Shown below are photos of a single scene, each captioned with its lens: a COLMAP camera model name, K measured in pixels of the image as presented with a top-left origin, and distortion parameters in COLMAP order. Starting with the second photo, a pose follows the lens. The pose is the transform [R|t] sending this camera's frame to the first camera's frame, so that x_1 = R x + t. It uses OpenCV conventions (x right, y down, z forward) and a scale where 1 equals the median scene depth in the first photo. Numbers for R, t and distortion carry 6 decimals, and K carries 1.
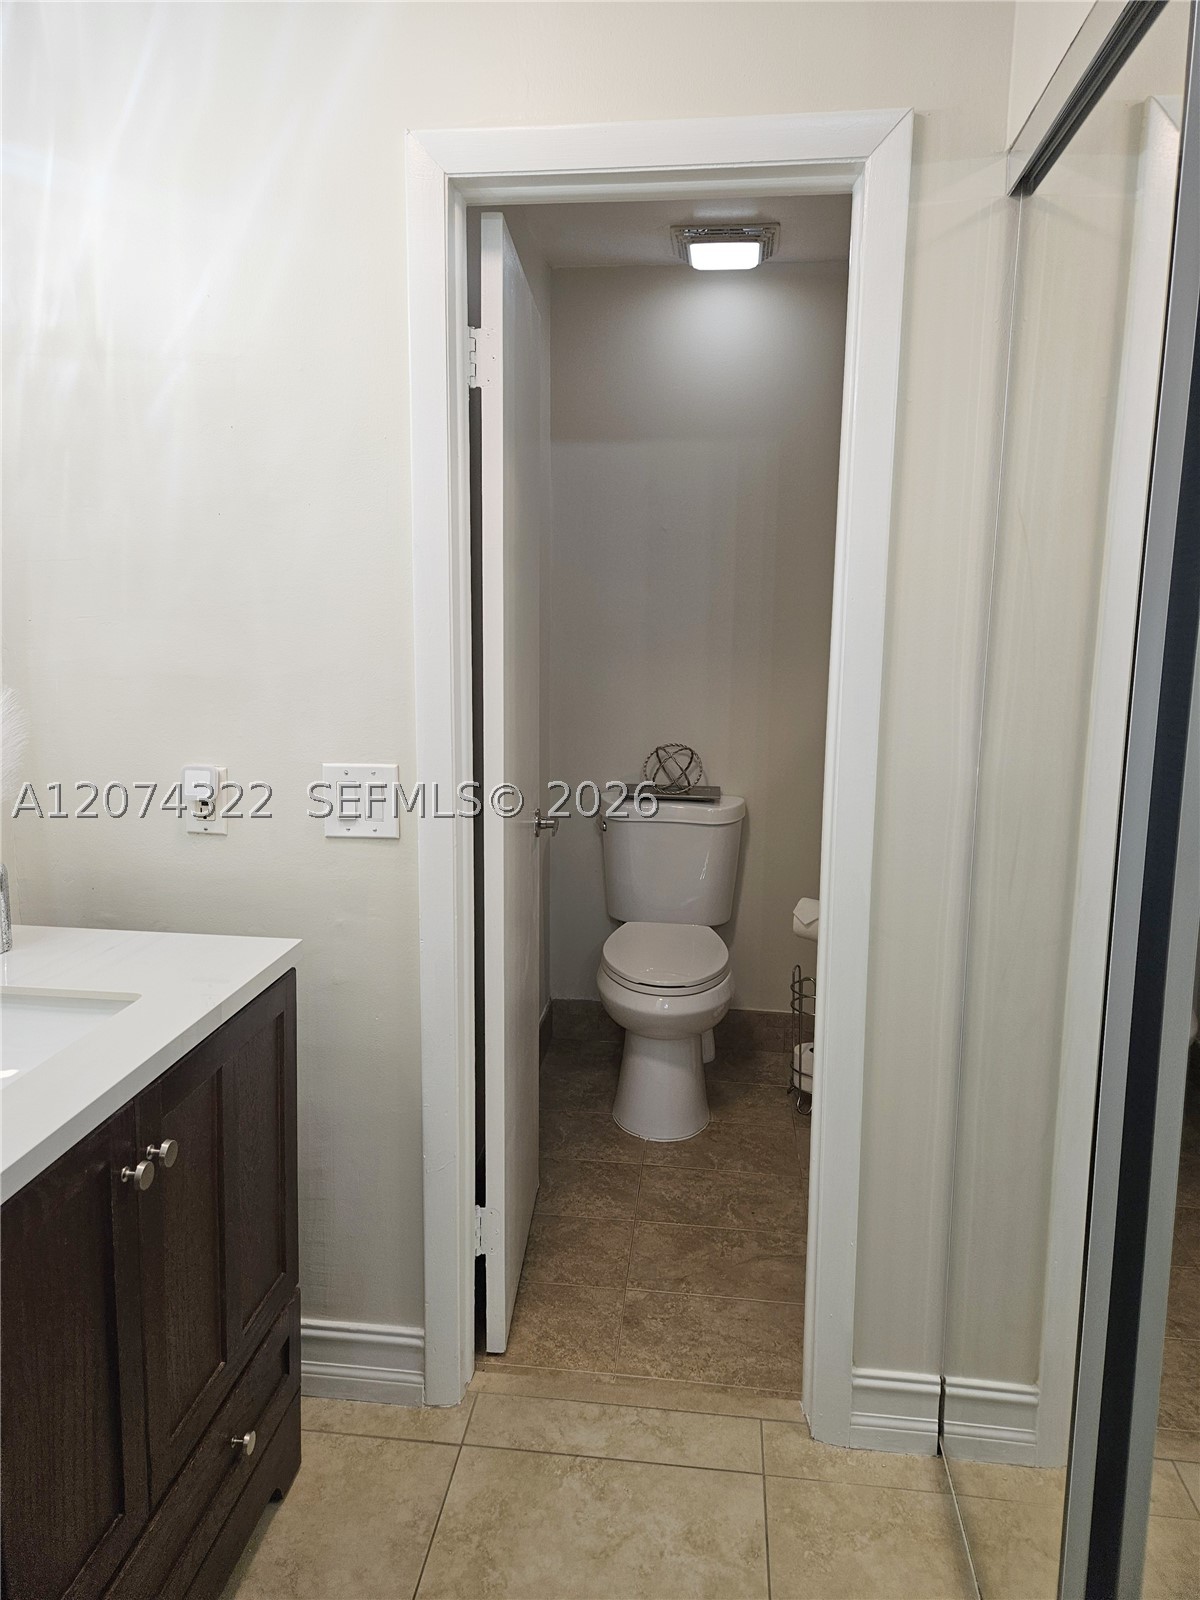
lens RADIAL K [[1080.6, 0, 600.0], [0, 1080.6, 800.0], [0, 0, 1]] dist [0.069603, -0.061051]
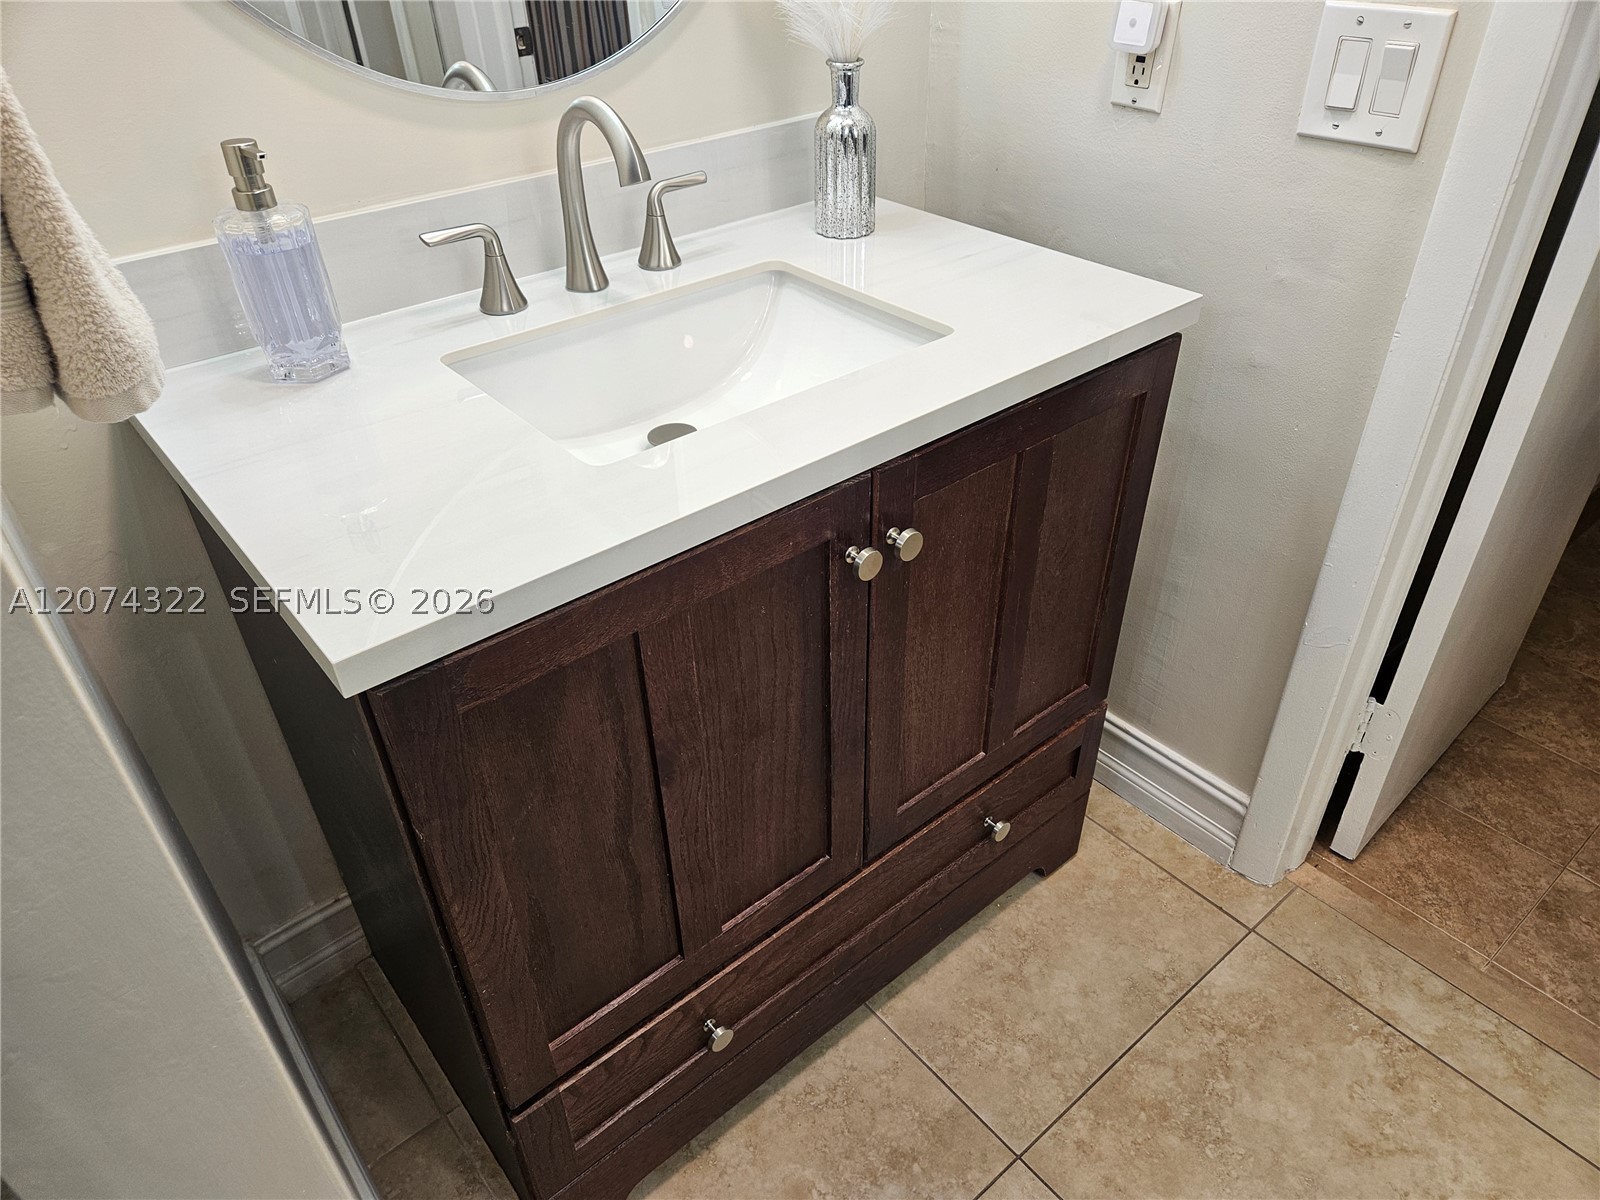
lens RADIAL K [[1080.6, 0, 799.3], [0, 1080.6, 617.5], [0, 0, 1]] dist [0.069603, -0.061051]
pose [[0.722030, 0.386920, -0.573555, 0.014678], [-0.089340, 0.874203, 0.477270, -0.000406], [0.686069, -0.293362, 0.665769, 0.273250]]
